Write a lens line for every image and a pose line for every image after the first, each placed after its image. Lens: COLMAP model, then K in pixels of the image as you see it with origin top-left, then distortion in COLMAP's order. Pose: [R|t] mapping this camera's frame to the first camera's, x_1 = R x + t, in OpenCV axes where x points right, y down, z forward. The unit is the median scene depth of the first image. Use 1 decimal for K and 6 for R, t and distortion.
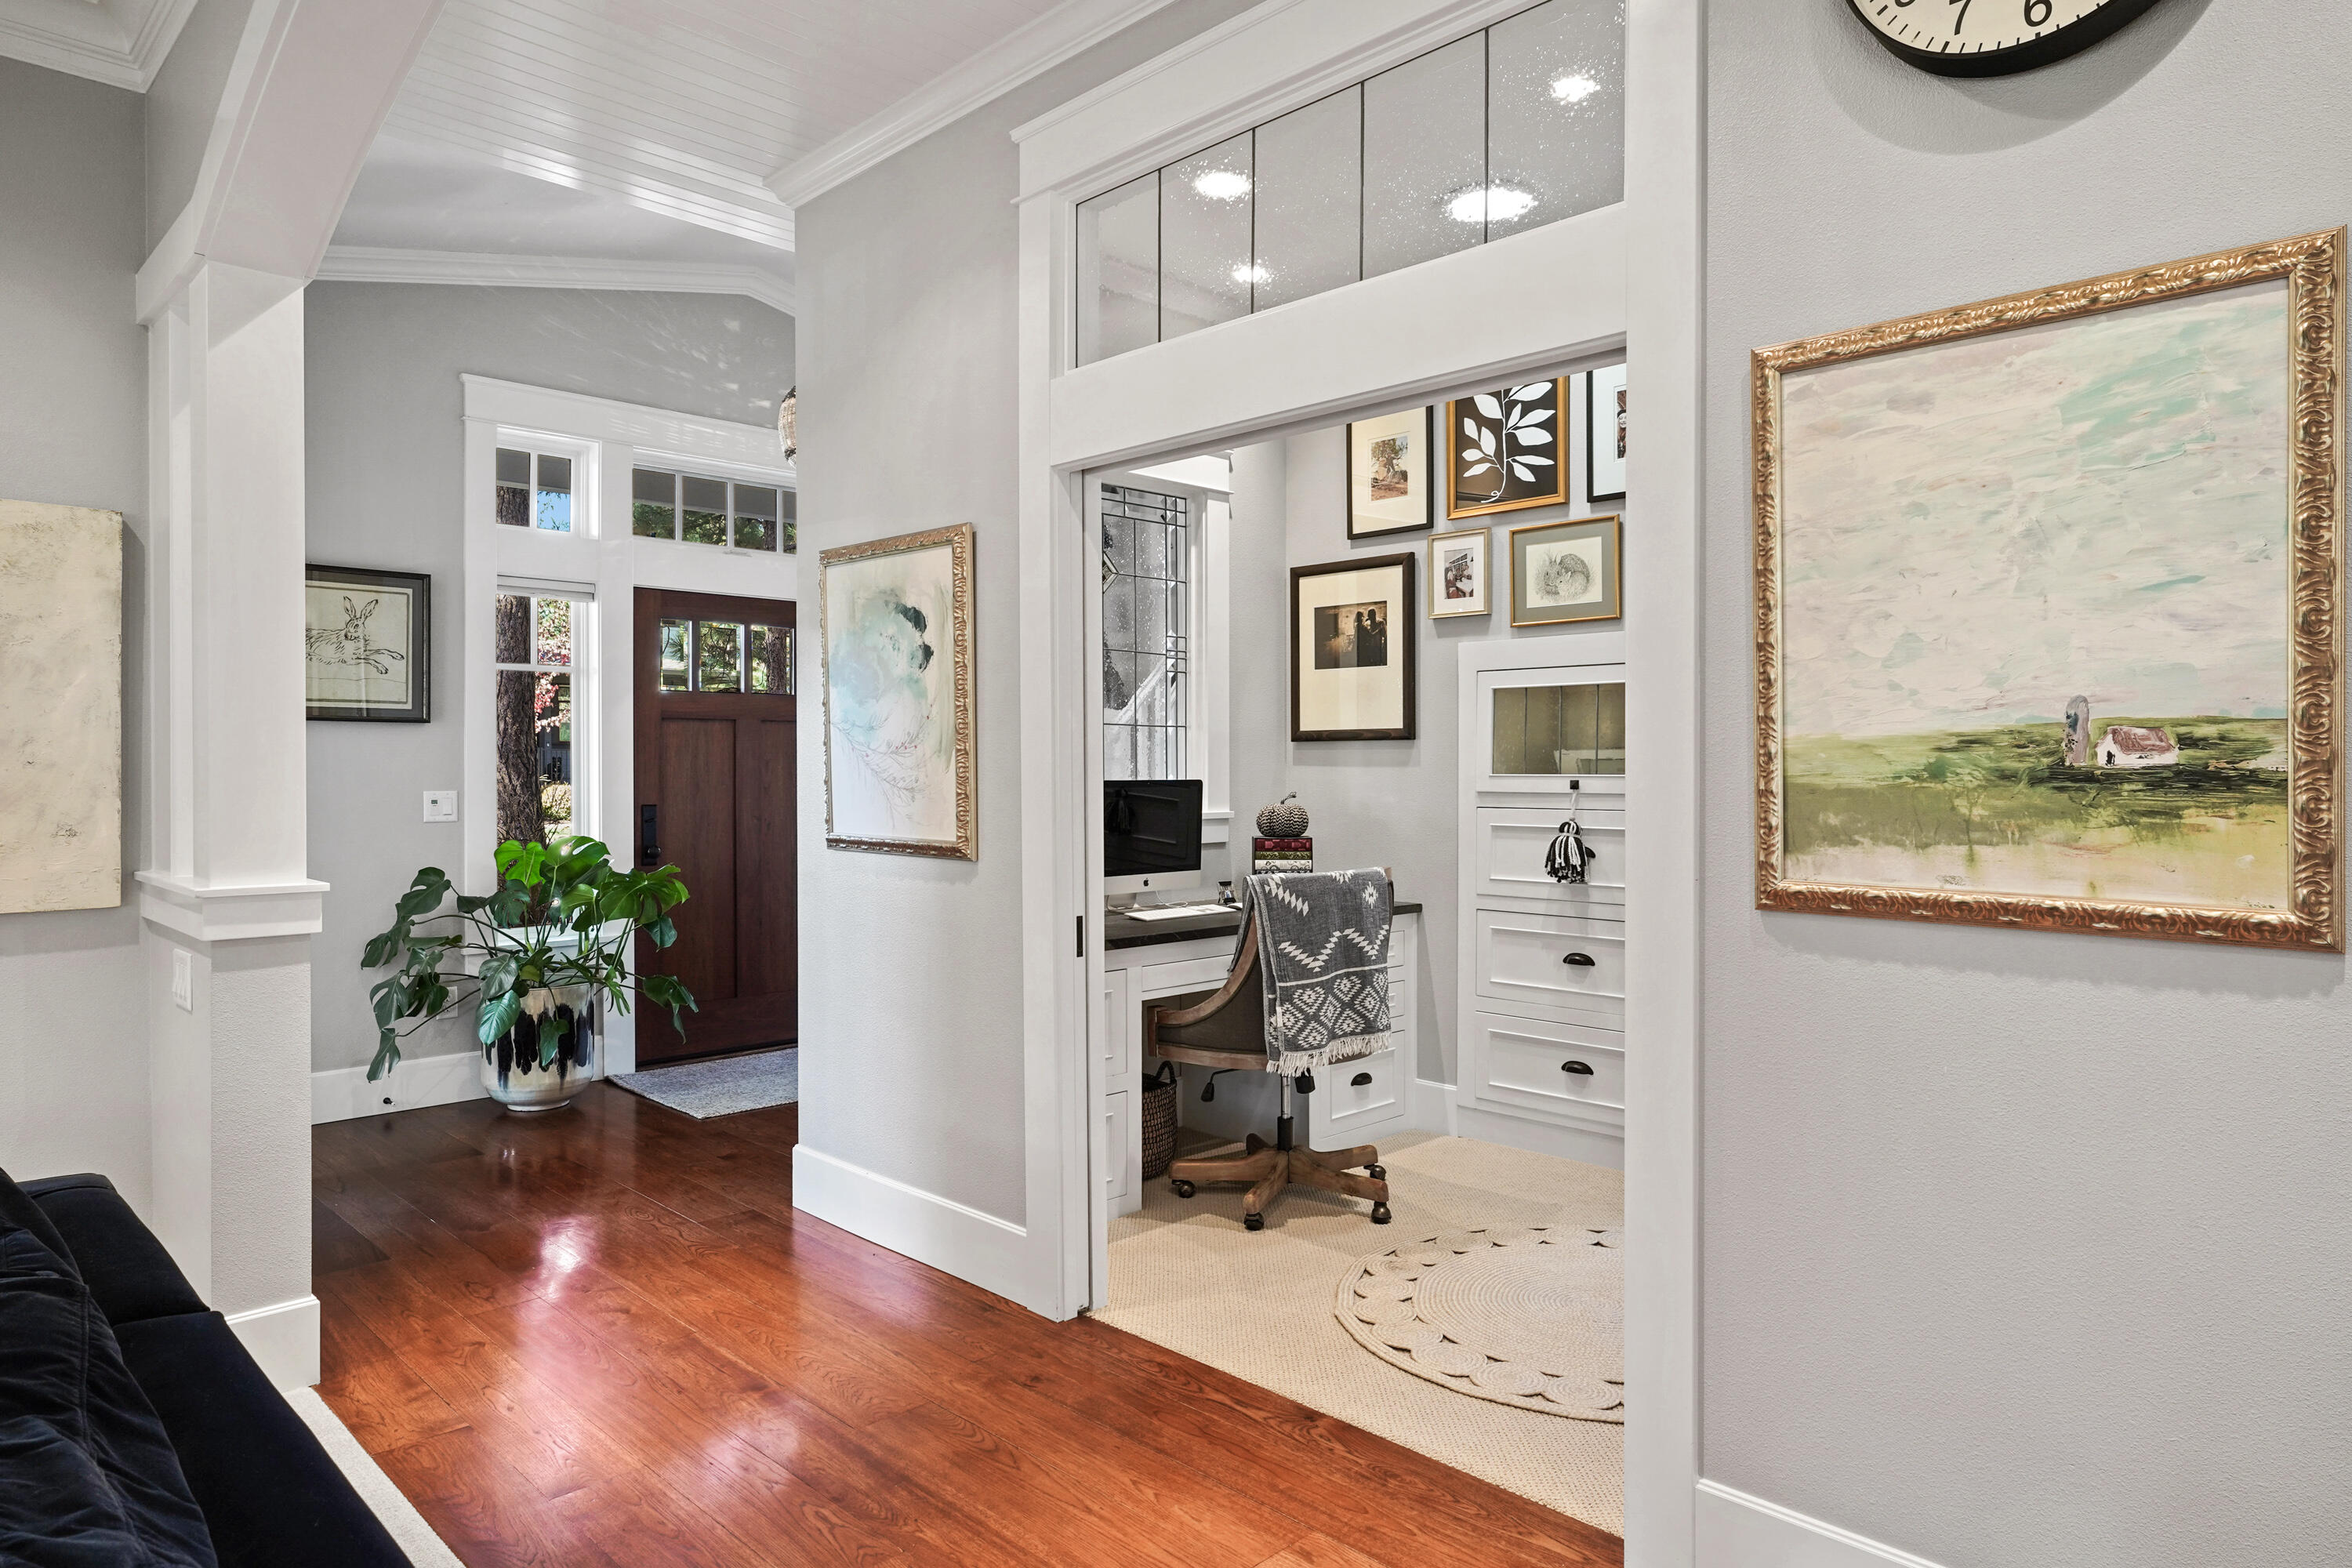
lens RADIAL K [[1417.7, 0, 1178.1], [0, 1417.7, 784.6], [0, 0, 1]] dist [0.001326, 0.001323]
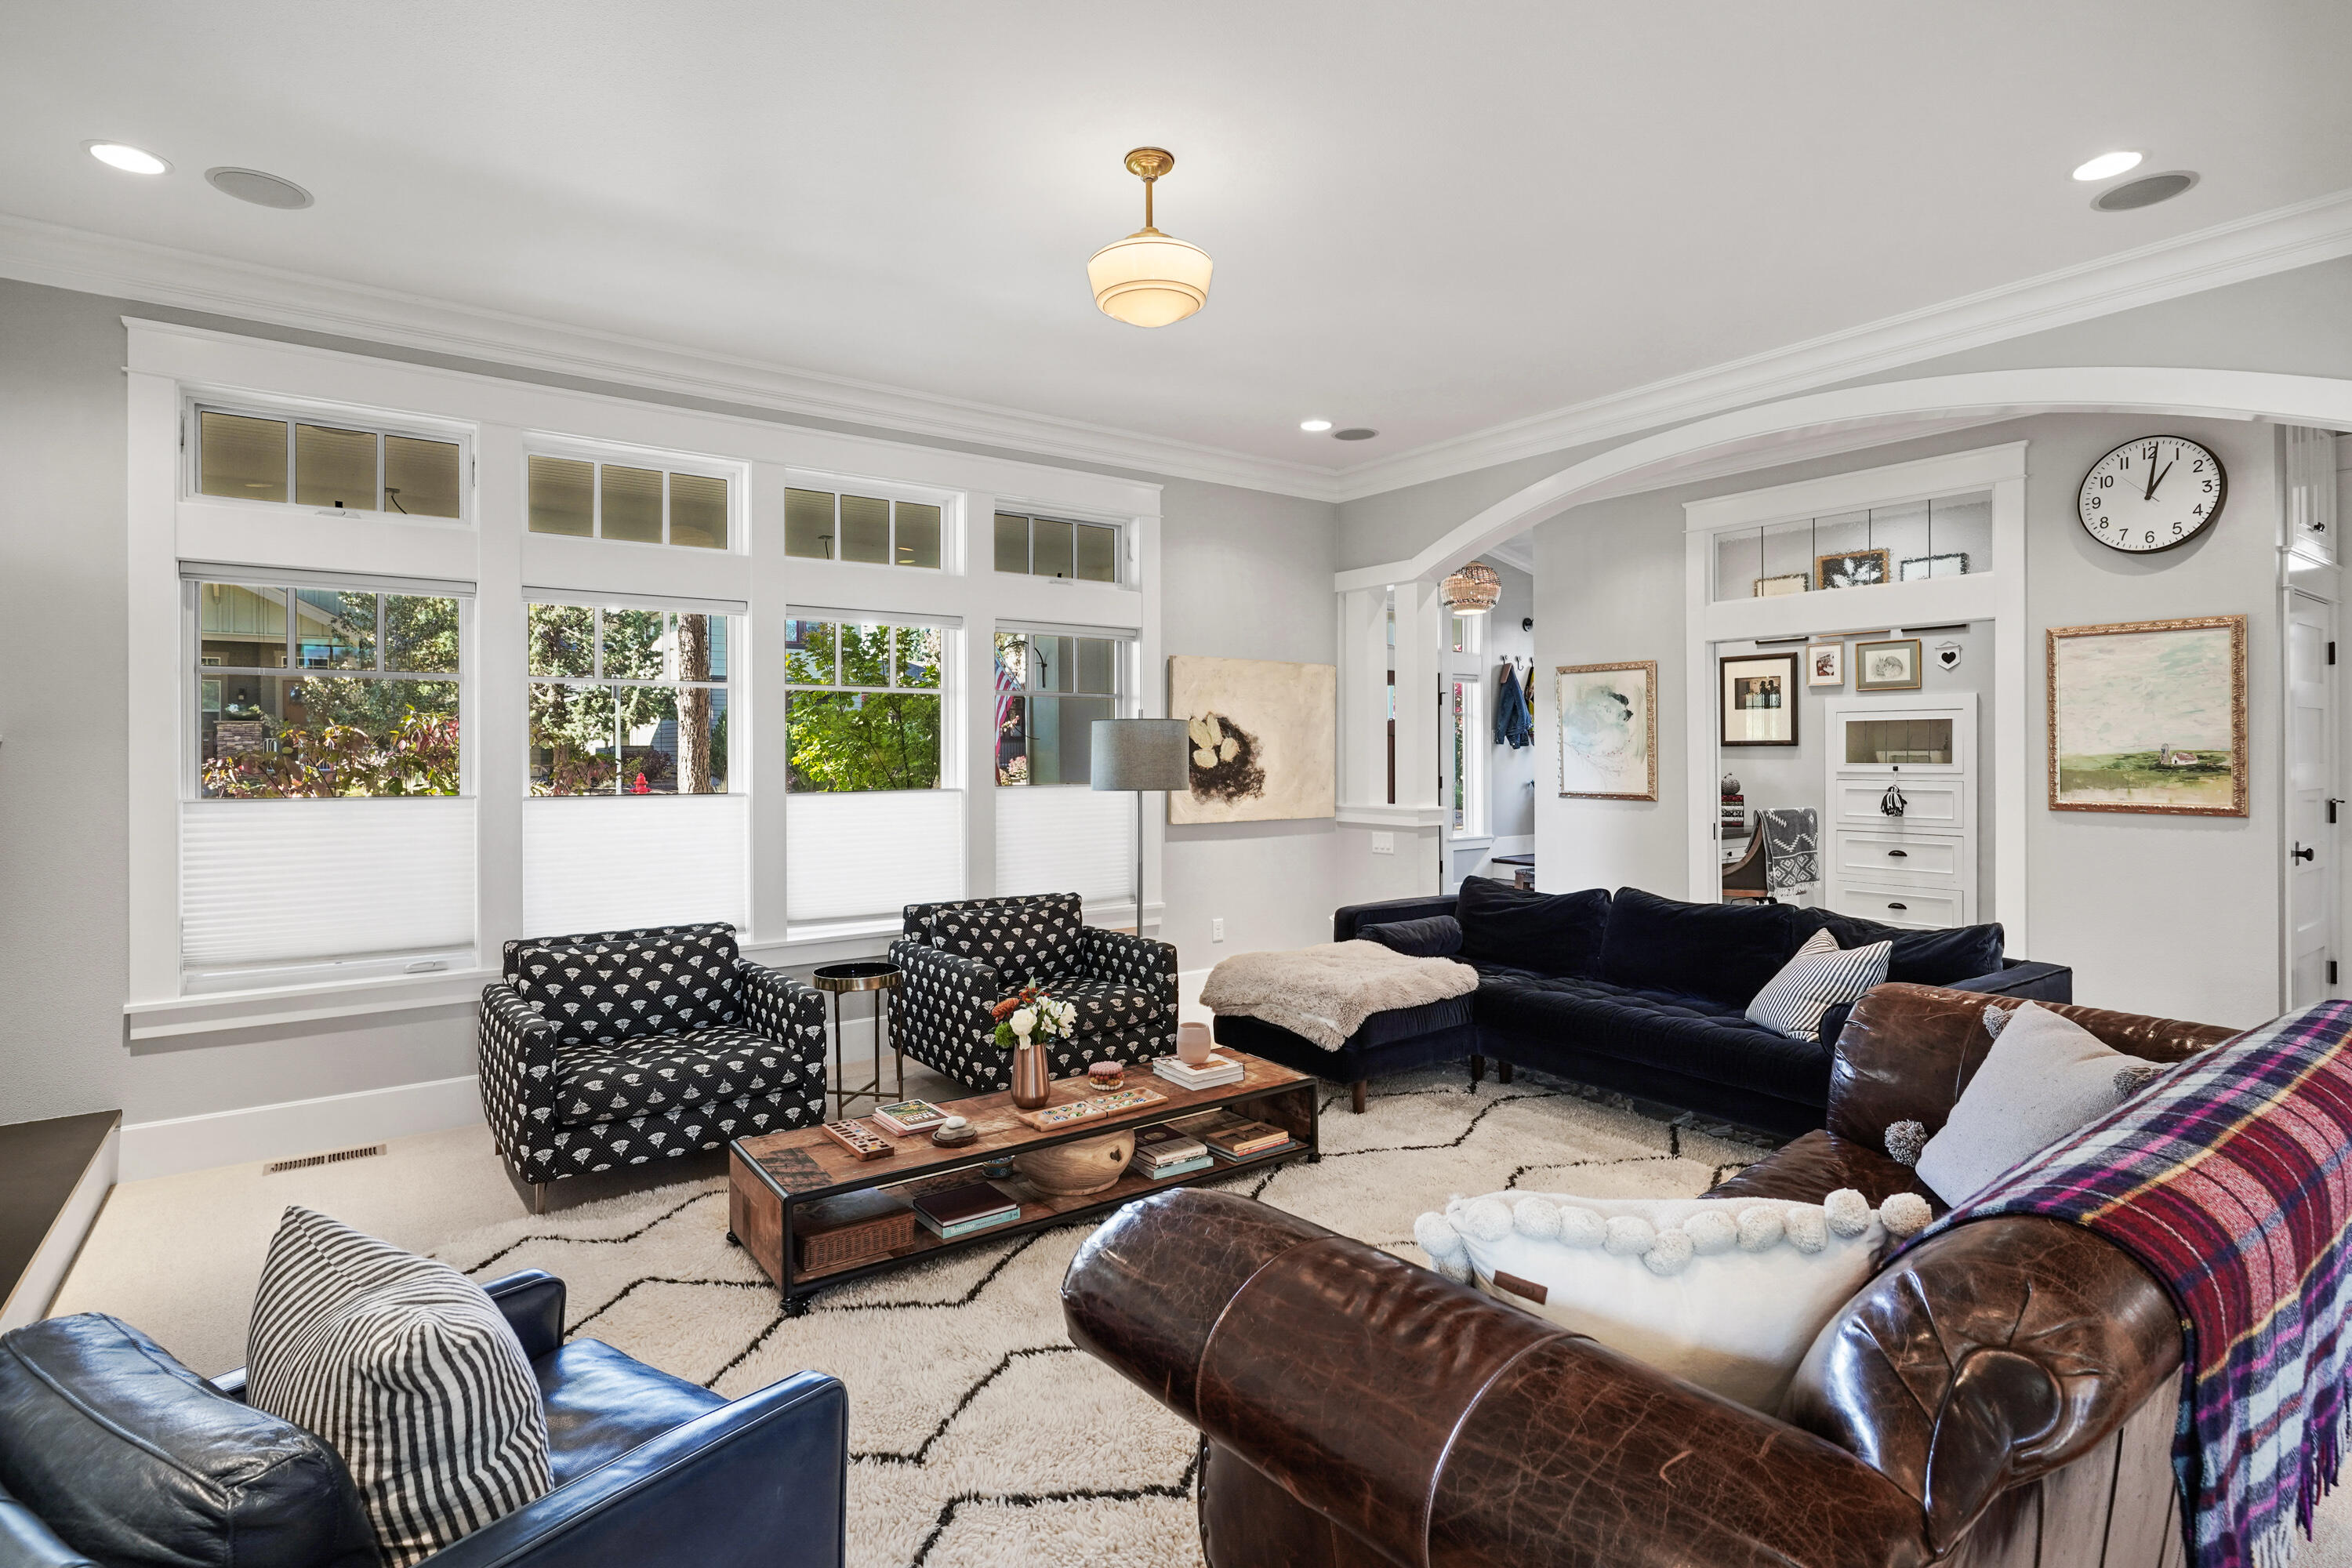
lens RADIAL K [[1145.3, 0, 1175.2], [0, 1145.3, 754.4], [0, 0, 1]] dist [-0.006704, 0.002216]
pose [[0.988459, -0.002597, -0.151465, -0.657466], [0.001067, 0.999948, -0.010178, -0.006110], [0.151484, 0.009899, 0.988410, -1.045619]]
